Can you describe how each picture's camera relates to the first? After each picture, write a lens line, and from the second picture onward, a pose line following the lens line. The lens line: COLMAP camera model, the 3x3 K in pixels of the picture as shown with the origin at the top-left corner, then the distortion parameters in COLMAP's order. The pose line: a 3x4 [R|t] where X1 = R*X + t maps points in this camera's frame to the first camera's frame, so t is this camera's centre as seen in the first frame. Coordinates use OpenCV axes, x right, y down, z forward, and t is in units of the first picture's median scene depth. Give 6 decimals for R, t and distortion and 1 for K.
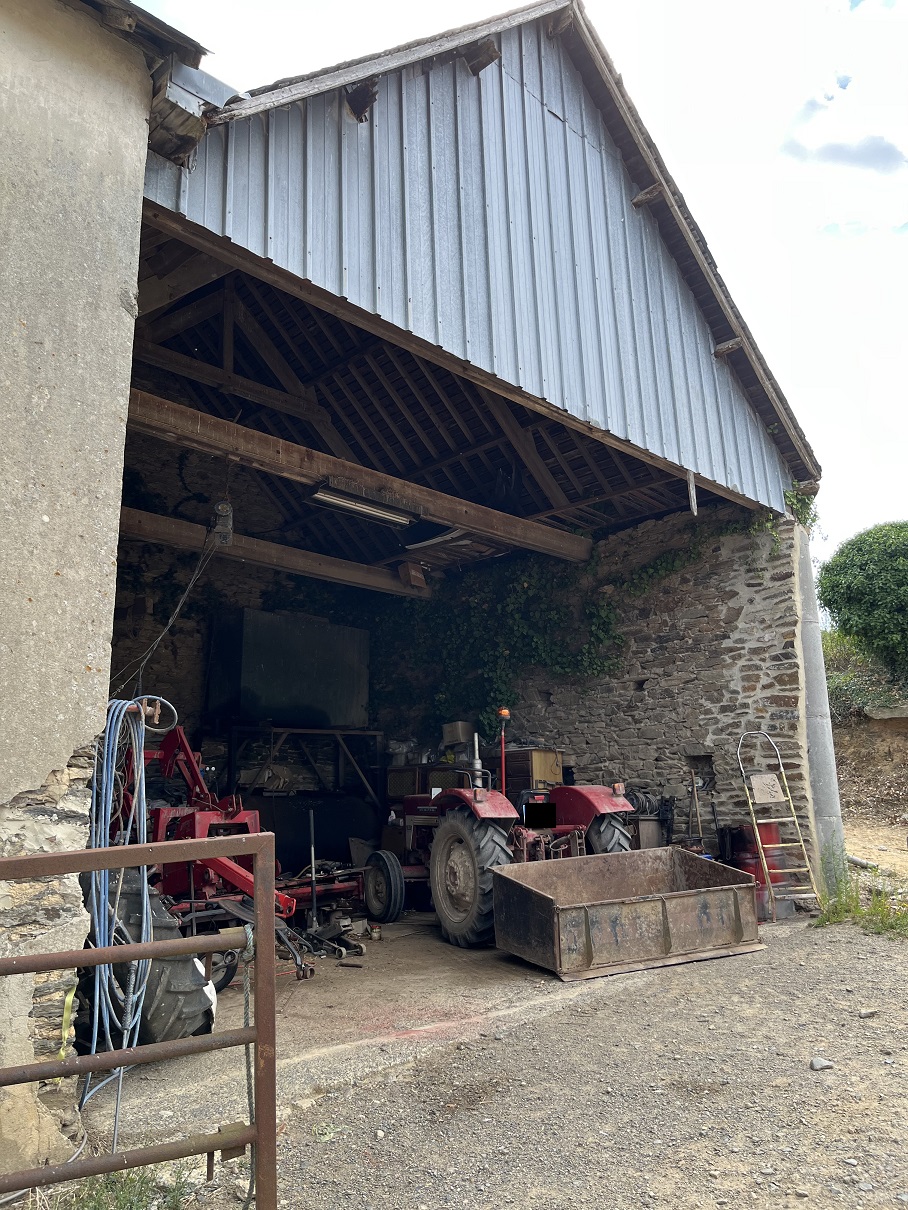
lens RADIAL K [[932.7, 0, 453.9], [0, 932.7, 637.9], [0, 0, 1]] dist [0.036851, -0.010347]
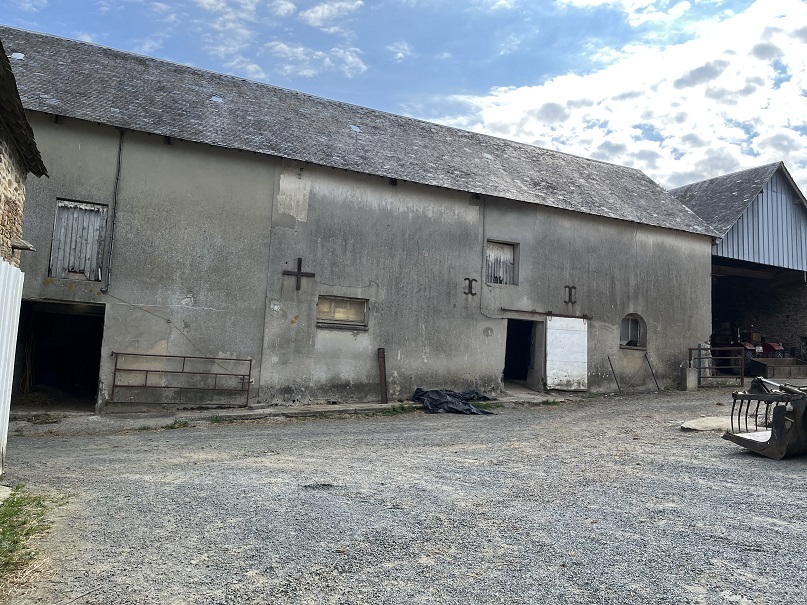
lens RADIAL K [[622.1, 0, 420.8], [0, 622.1, 304.4], [0, 0, 1]] dist [0.036851, -0.010347]
pose [[0.946188, 0.039144, -0.321241, -0.480055], [0.000366, 0.992528, 0.122019, -0.385027], [0.323616, -0.115570, 0.939104, -2.294580]]
